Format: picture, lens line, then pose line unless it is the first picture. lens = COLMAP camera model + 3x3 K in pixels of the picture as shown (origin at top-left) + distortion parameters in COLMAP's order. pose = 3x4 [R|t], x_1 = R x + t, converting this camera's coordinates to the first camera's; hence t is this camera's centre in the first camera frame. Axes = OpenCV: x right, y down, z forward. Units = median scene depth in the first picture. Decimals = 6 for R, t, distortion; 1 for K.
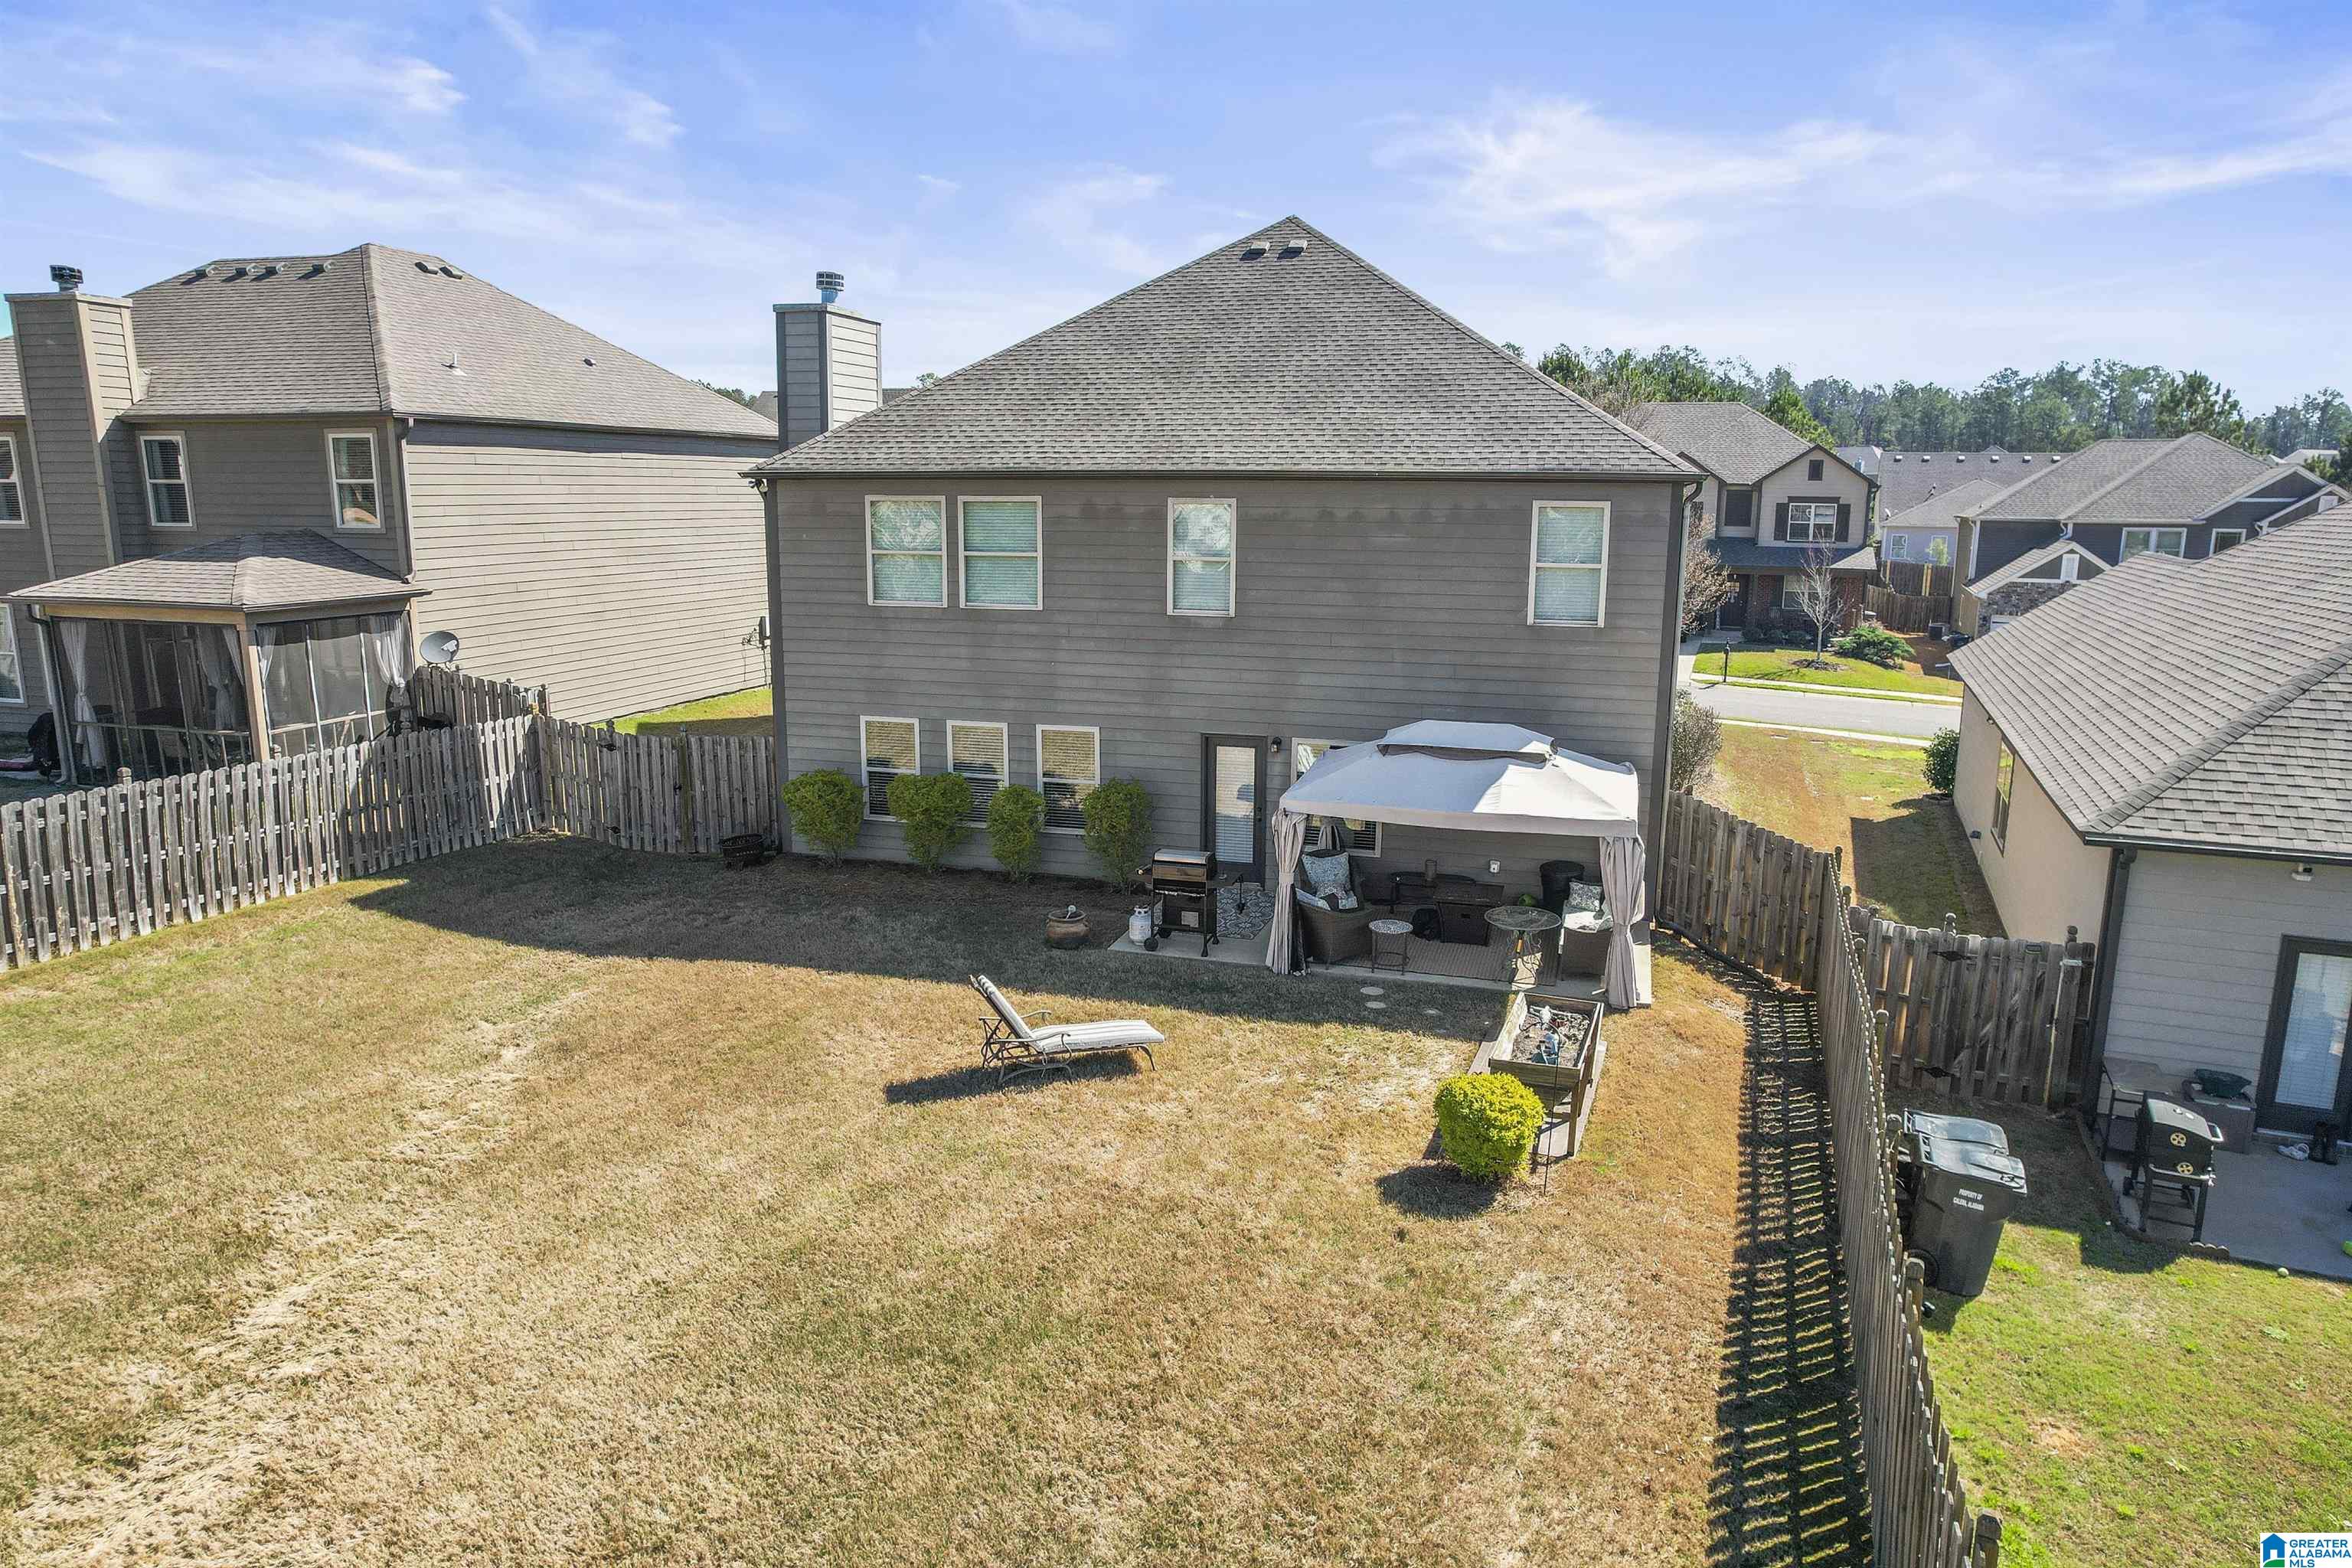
lens RADIAL K [[1470.7, 0, 1176.0], [0, 1470.7, 784.0], [0, 0, 1]] dist [-0.000260, 0.002065]
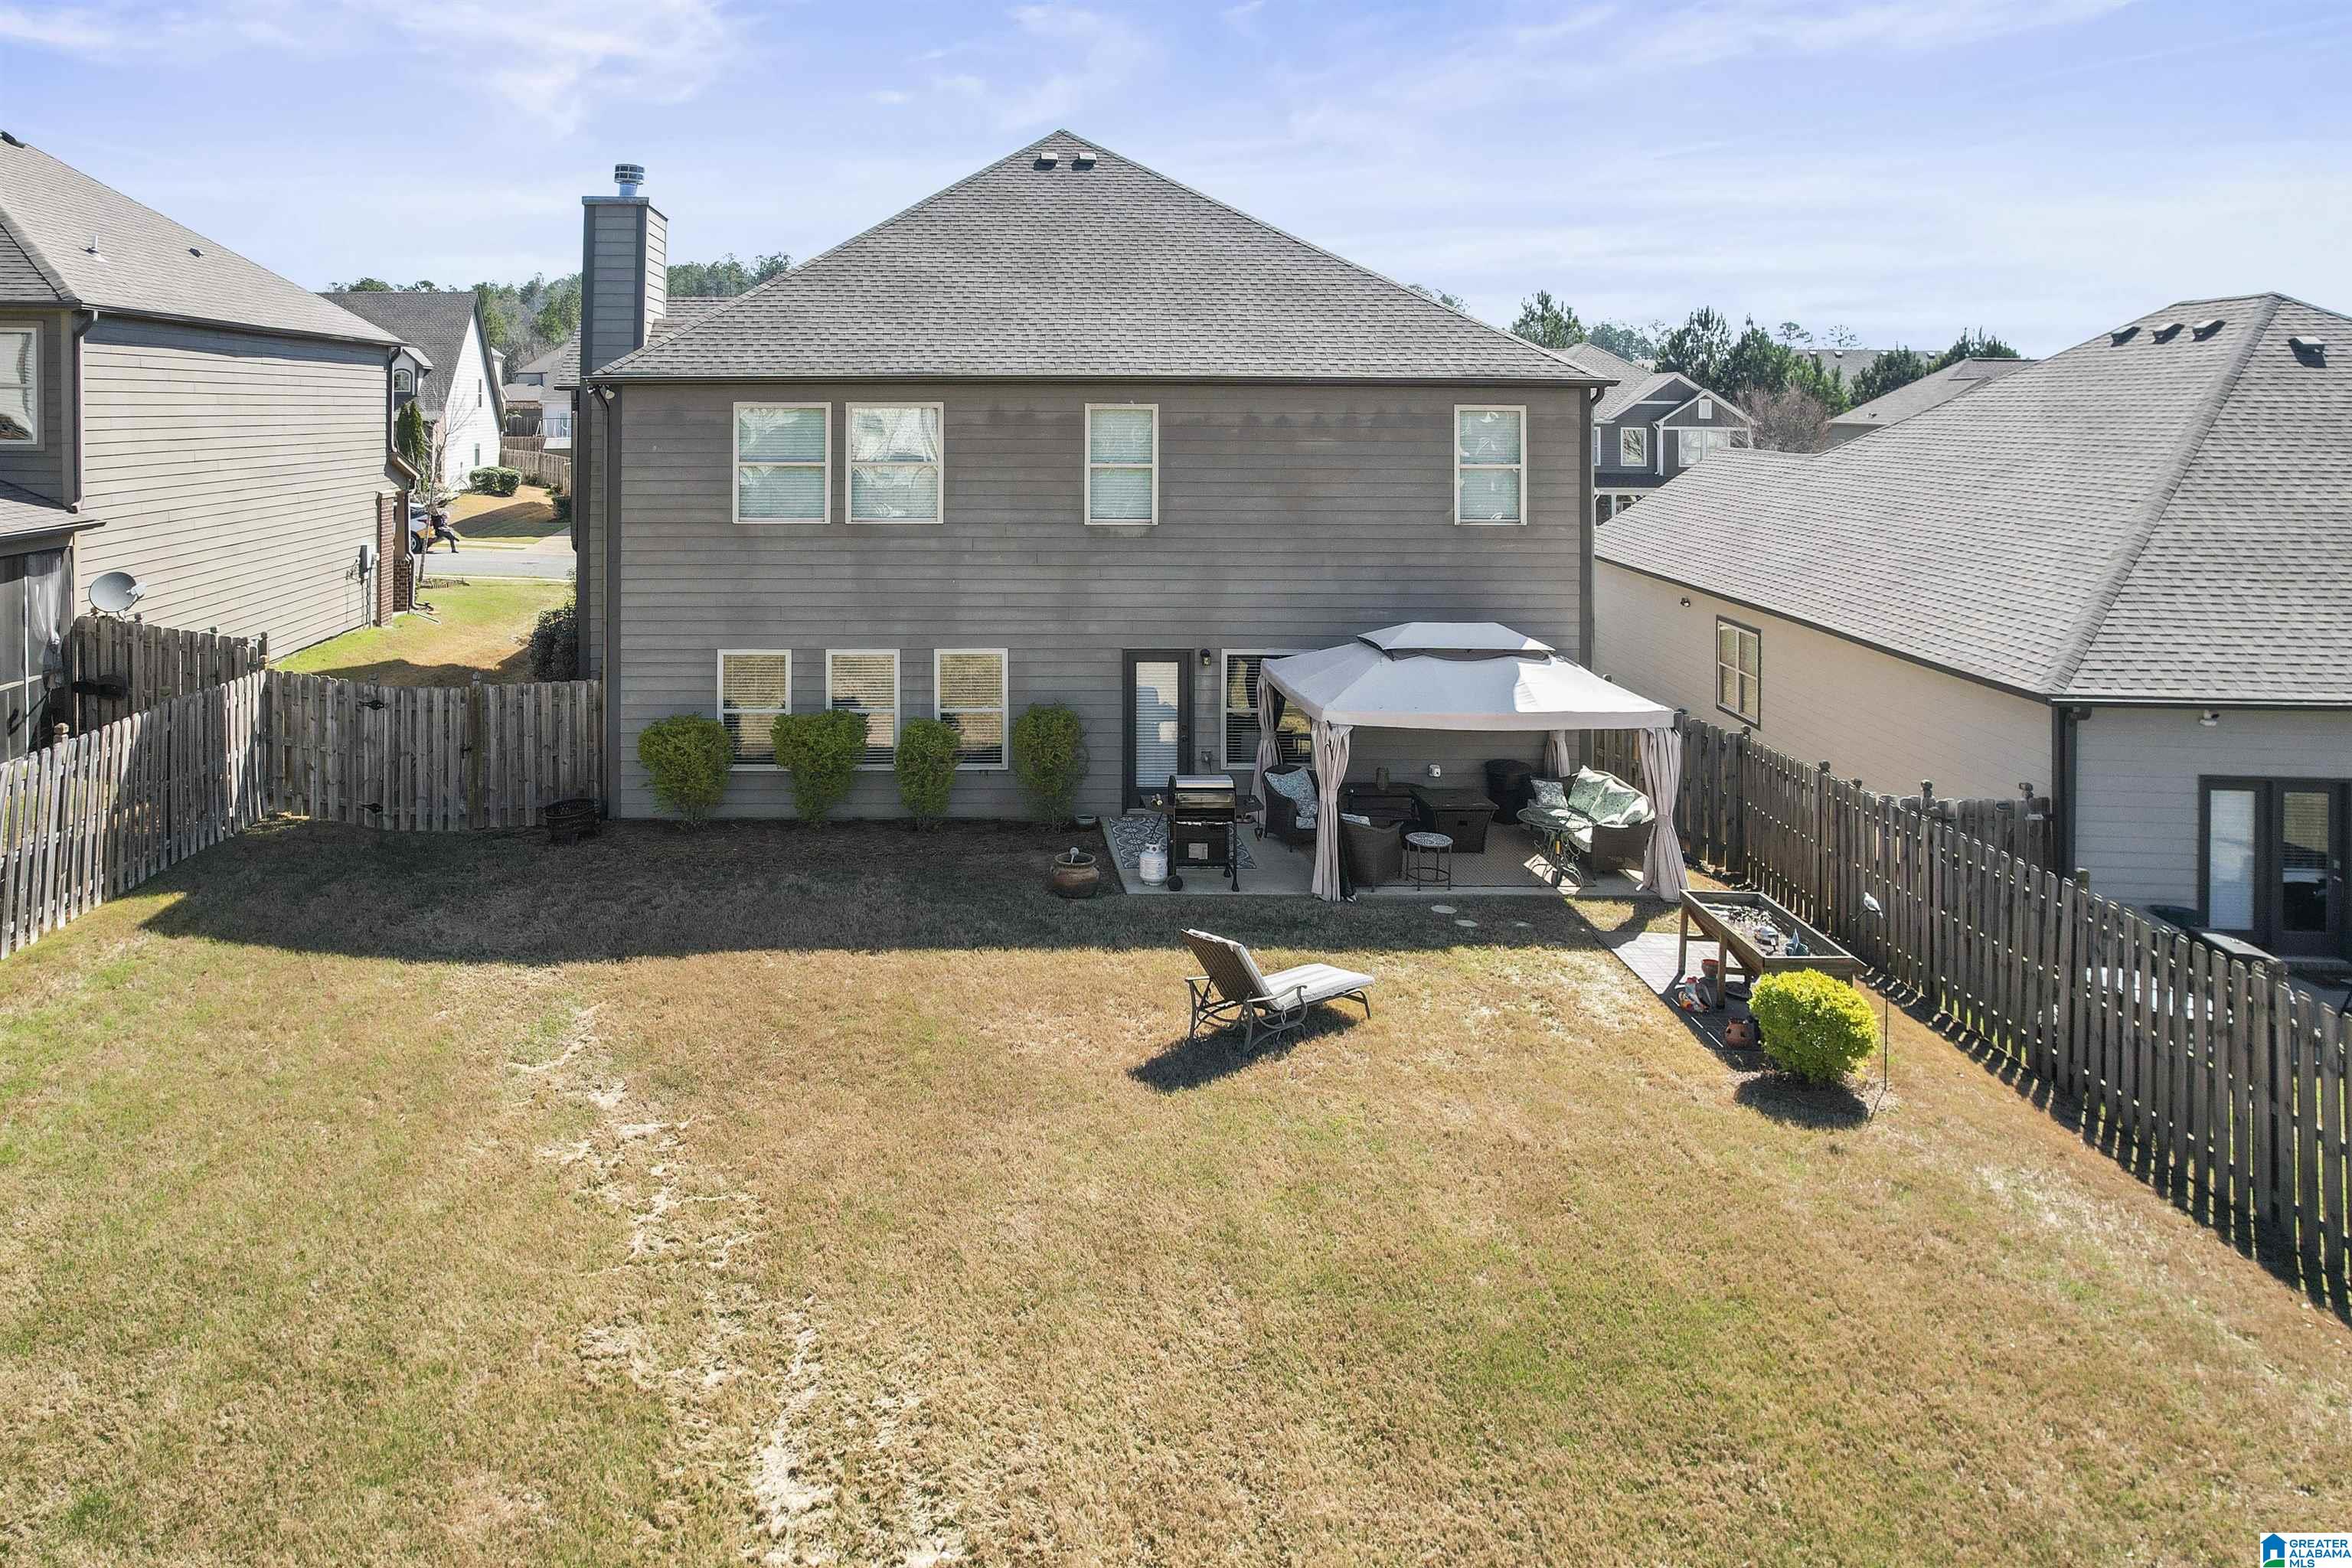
lens RADIAL K [[1518.1, 0, 1176.2], [0, 1518.1, 415.1], [0, 0, 1]] dist [0.001012, 0.001064]
pose [[0.955055, -0.004980, 0.296388, -0.236071], [0.060428, 0.982134, -0.178216, -0.006476], [-0.290205, 0.188116, 0.938293, 0.051260]]
